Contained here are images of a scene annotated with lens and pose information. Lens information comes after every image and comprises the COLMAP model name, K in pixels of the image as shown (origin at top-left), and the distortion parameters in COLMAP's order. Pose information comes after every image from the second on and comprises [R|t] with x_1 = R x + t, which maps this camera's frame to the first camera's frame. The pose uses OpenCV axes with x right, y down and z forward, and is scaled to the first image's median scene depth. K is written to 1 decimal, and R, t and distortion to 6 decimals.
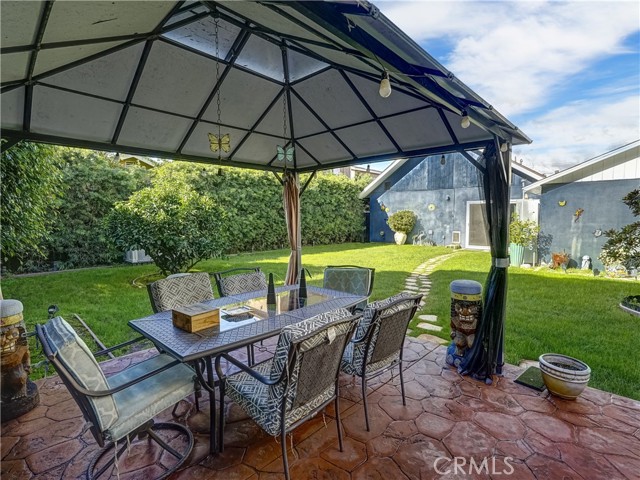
lens RADIAL K [[317.7, 0, 320.0], [0, 317.7, 240.0], [0, 0, 1]] dist [-0.016674, 0.011637]
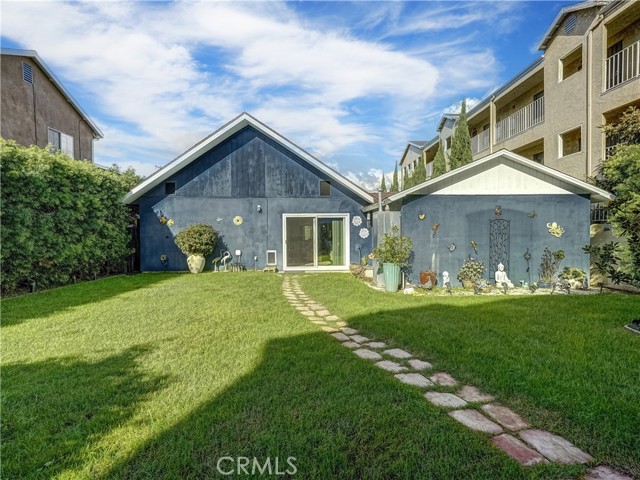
lens RADIAL K [[317.7, 0, 320.0], [0, 317.7, 240.0], [0, 0, 1]] dist [-0.016674, 0.011637]
pose [[0.697205, -0.015756, 0.716699, -0.061262], [0.056314, 0.997873, -0.032845, -0.020284], [-0.714657, 0.063260, 0.696609, 0.336987]]
